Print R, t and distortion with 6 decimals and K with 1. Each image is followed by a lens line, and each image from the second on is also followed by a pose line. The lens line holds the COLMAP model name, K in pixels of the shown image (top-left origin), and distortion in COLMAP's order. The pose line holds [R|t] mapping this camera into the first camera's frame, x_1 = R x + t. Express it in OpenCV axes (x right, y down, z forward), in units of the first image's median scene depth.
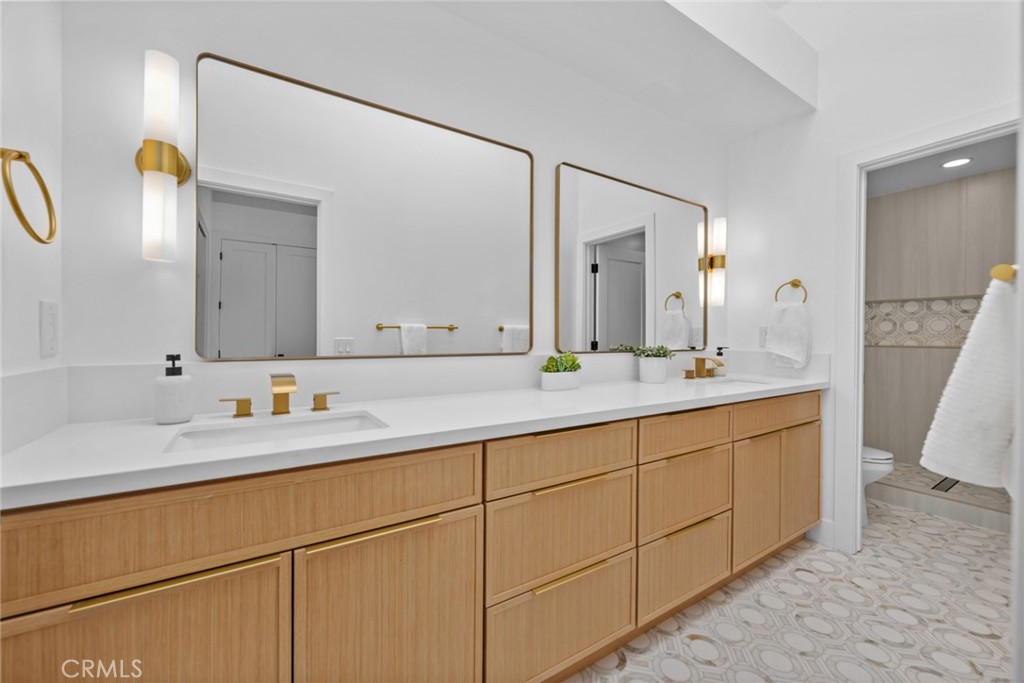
lens RADIAL K [[409.0, 0, 515.8], [0, 409.0, 338.5], [0, 0, 1]] dist [-0.010517, 0.004116]
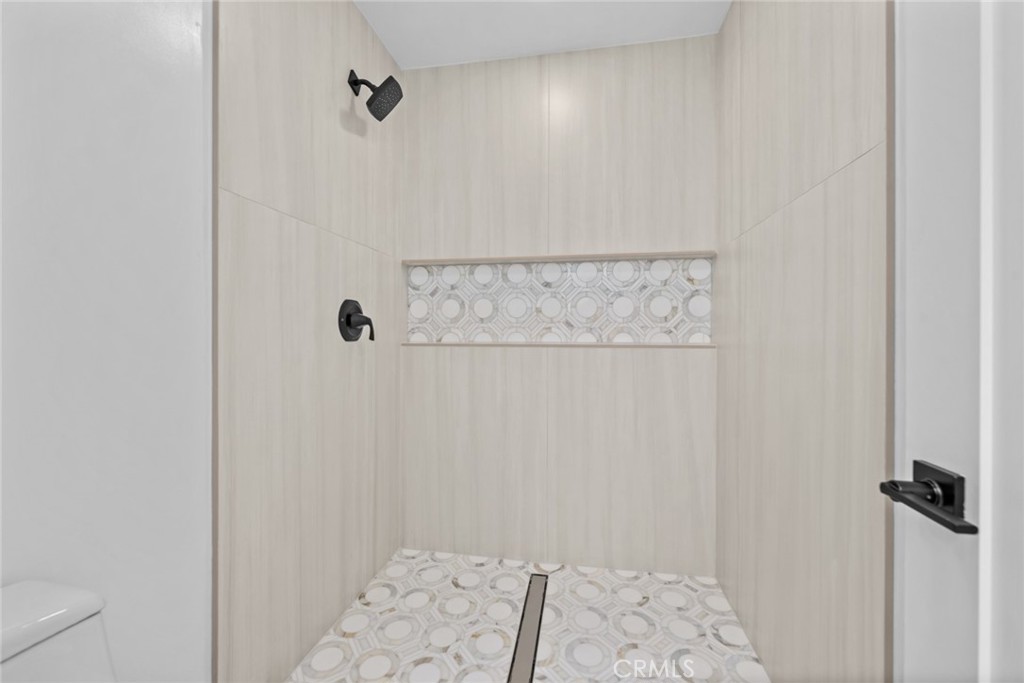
lens RADIAL K [[409.0, 0, 515.8], [0, 409.0, 338.5], [0, 0, 1]] dist [-0.010517, 0.004116]
pose [[0.703486, -0.002414, 0.710705, 0.598520], [0.002062, 0.999997, 0.001356, 0.011259], [-0.710706, 0.000512, 0.703489, 0.565359]]
